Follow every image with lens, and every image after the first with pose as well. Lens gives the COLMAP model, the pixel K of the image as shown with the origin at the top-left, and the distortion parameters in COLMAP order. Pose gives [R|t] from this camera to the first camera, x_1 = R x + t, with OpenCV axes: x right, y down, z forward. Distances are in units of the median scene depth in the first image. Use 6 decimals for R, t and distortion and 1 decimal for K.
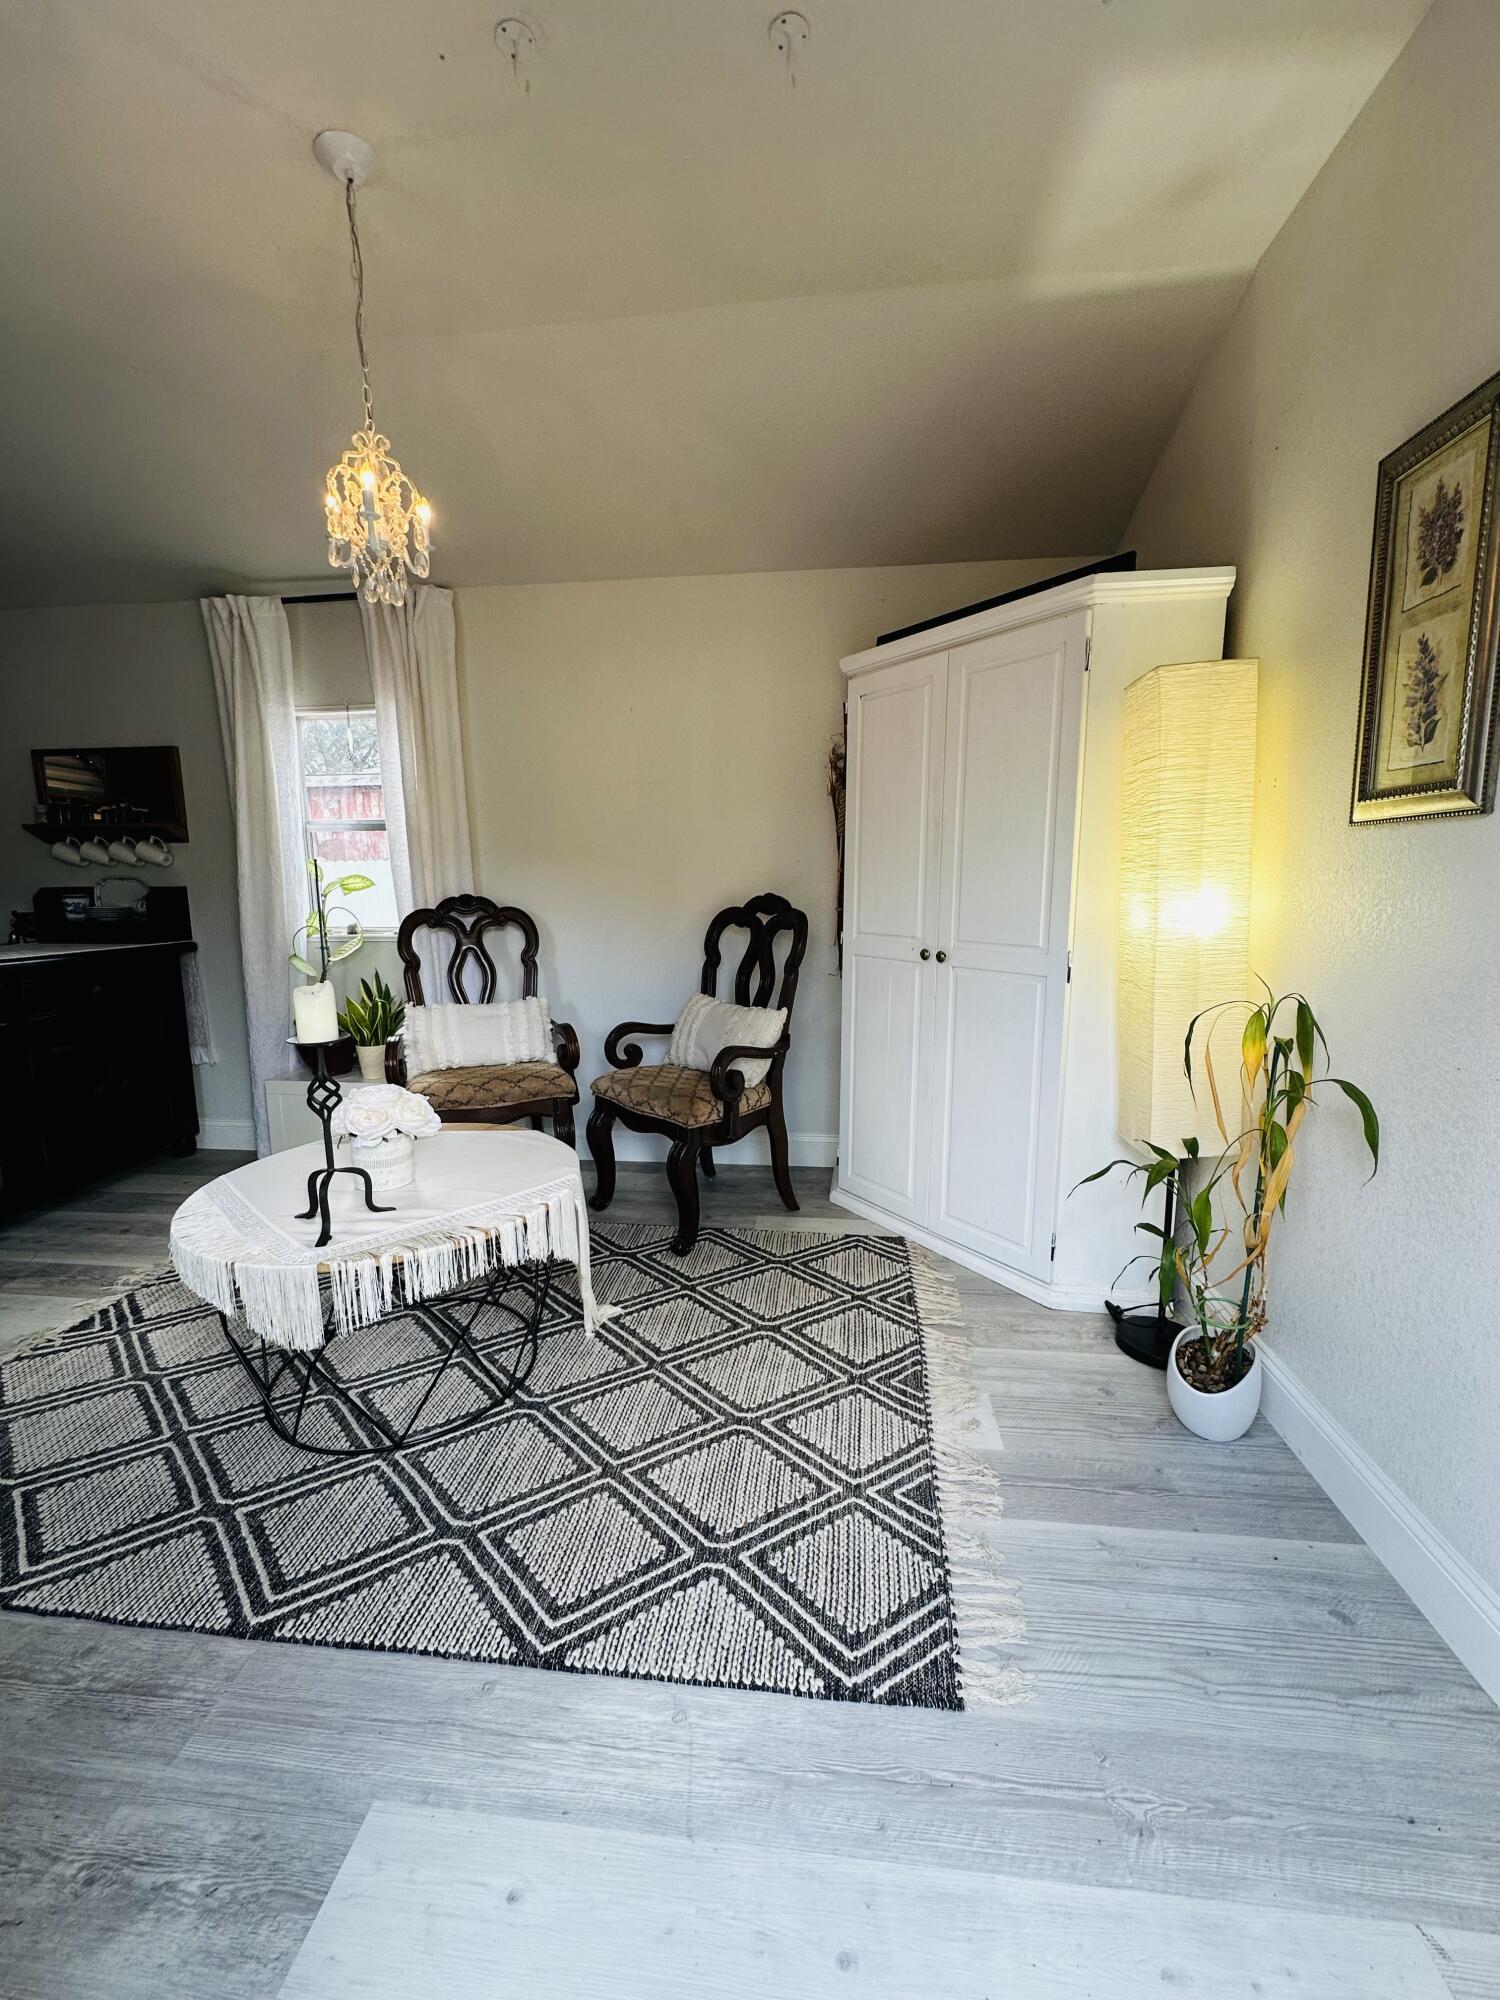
lens RADIAL K [[775.9, 0, 750.0], [0, 775.9, 1000.0], [0, 0, 1]] dist [-0.005399, 0.000400]
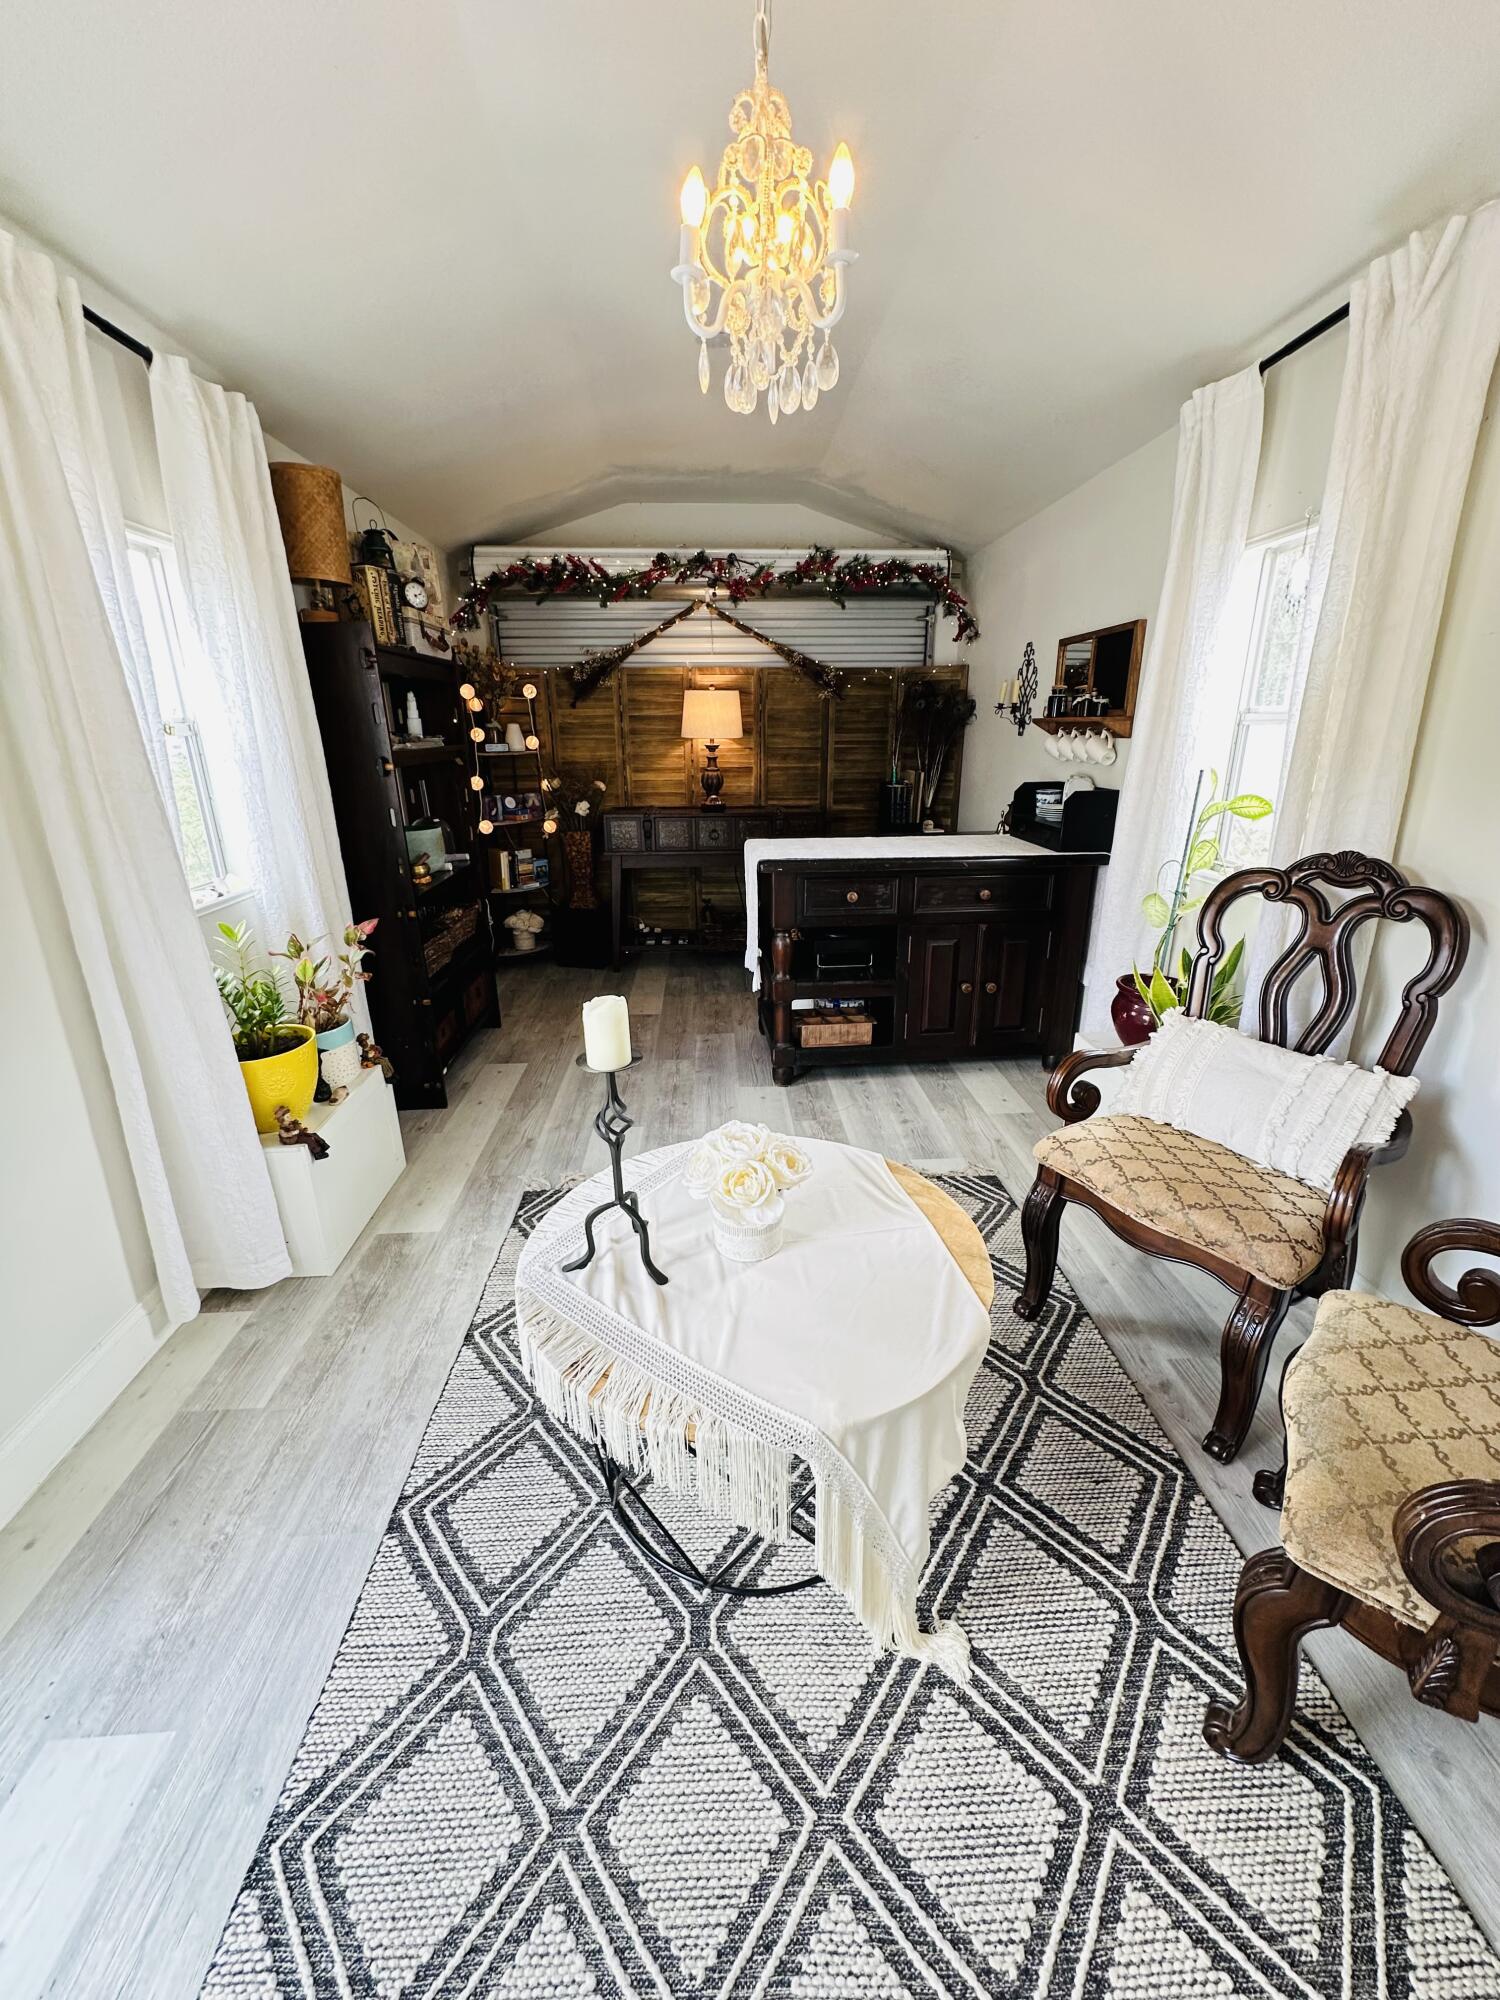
lens RADIAL K [[775.9, 0, 750.0], [0, 775.9, 1000.0], [0, 0, 1]] dist [-0.005399, 0.000400]
pose [[0.162013, 0.338548, -0.926897, 0.173286], [-0.139189, 0.937755, 0.318185, -0.237555], [0.976923, 0.077464, 0.199050, 0.722589]]
